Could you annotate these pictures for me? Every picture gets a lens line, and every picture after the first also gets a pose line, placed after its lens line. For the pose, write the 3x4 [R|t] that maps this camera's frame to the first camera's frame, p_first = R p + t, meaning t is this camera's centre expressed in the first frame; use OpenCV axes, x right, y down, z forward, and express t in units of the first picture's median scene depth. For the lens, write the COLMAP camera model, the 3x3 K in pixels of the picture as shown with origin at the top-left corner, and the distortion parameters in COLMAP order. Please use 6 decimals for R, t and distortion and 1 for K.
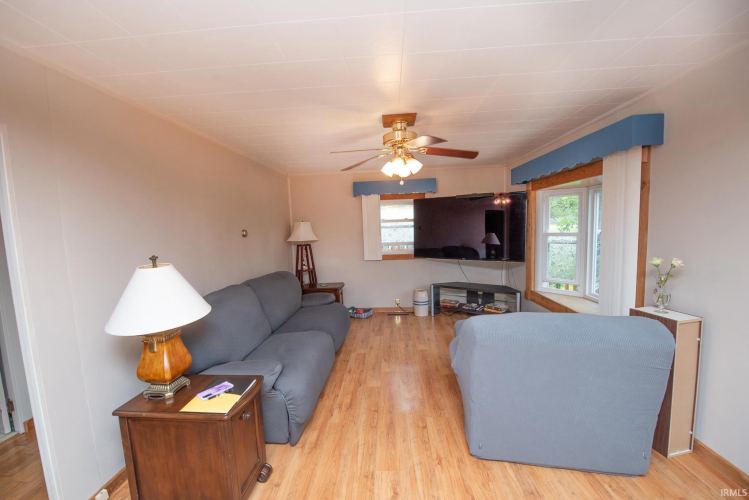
lens RADIAL K [[297.6, 0, 372.4], [0, 297.6, 253.5], [0, 0, 1]] dist [-0.020240, -0.000308]
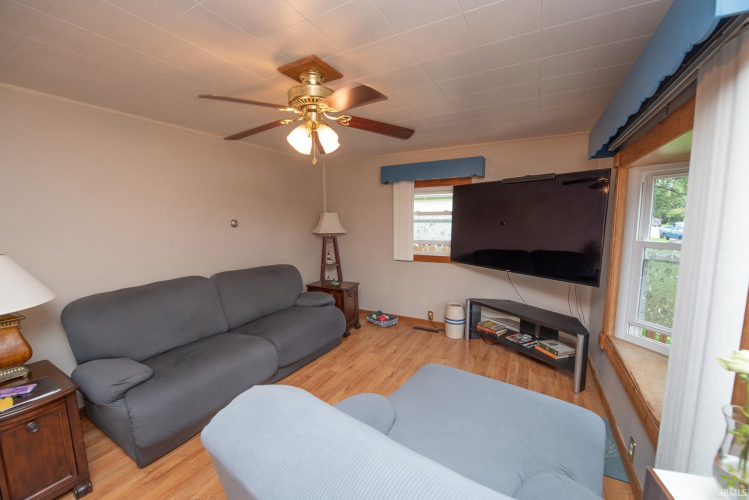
lens RADIAL K [[297.6, 0, 372.4], [0, 297.6, 253.5], [0, 0, 1]] dist [-0.020240, -0.000308]
pose [[0.905900, 0.079464, -0.415970, 0.288554], [-0.065451, 0.996707, 0.047865, -0.032479], [0.418404, -0.016135, 0.908118, 0.219427]]
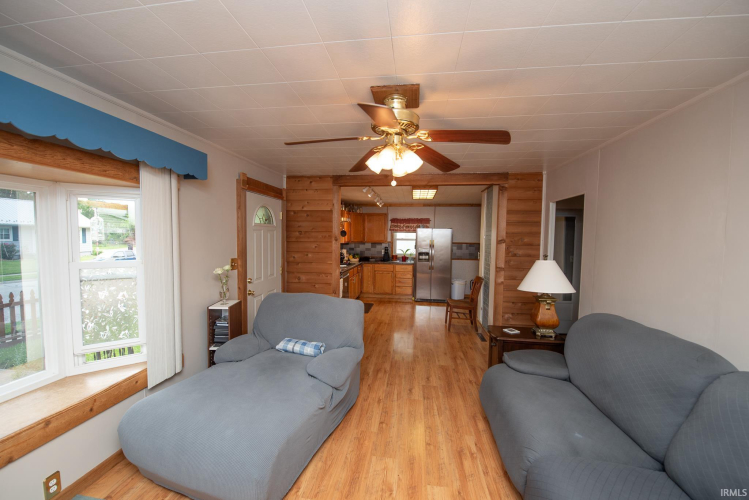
lens RADIAL K [[297.6, 0, 372.4], [0, 297.6, 253.5], [0, 0, 1]] dist [-0.020240, -0.000308]
pose [[-0.996386, 0.017977, 0.083022, 0.049966], [0.030034, 0.988777, 0.146349, -0.096312], [-0.079460, 0.148314, -0.985743, 0.933486]]
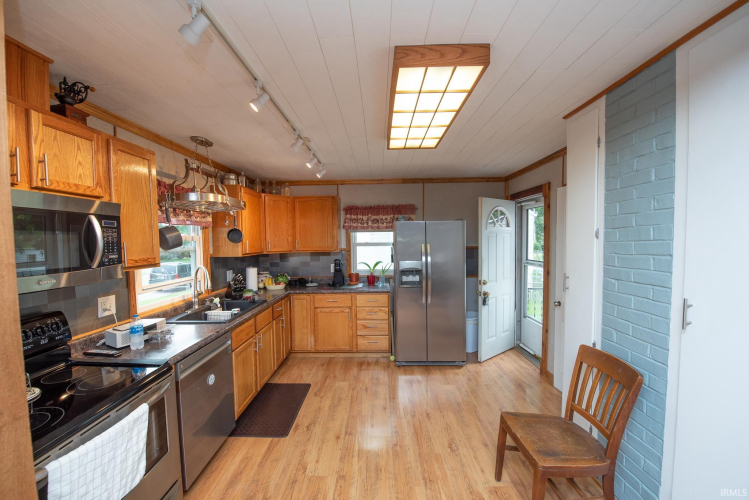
lens RADIAL K [[297.6, 0, 372.4], [0, 297.6, 253.5], [0, 0, 1]] dist [-0.020240, -0.000308]
pose [[-0.997919, 0.054863, -0.033867, 0.035690], [0.049579, 0.988784, 0.140880, -0.025918], [0.041216, 0.138908, -0.989447, 0.185561]]
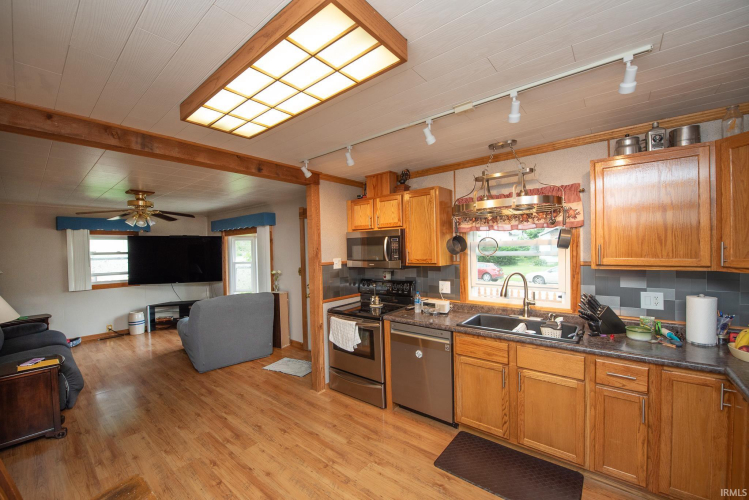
lens RADIAL K [[297.6, 0, 372.4], [0, 297.6, 253.5], [0, 0, 1]] dist [-0.020240, -0.000308]
pose [[0.589009, 0.011225, 0.808048, -0.237677], [0.074167, 0.994933, -0.067884, 0.041901], [-0.804716, 0.099915, 0.585192, -0.476260]]
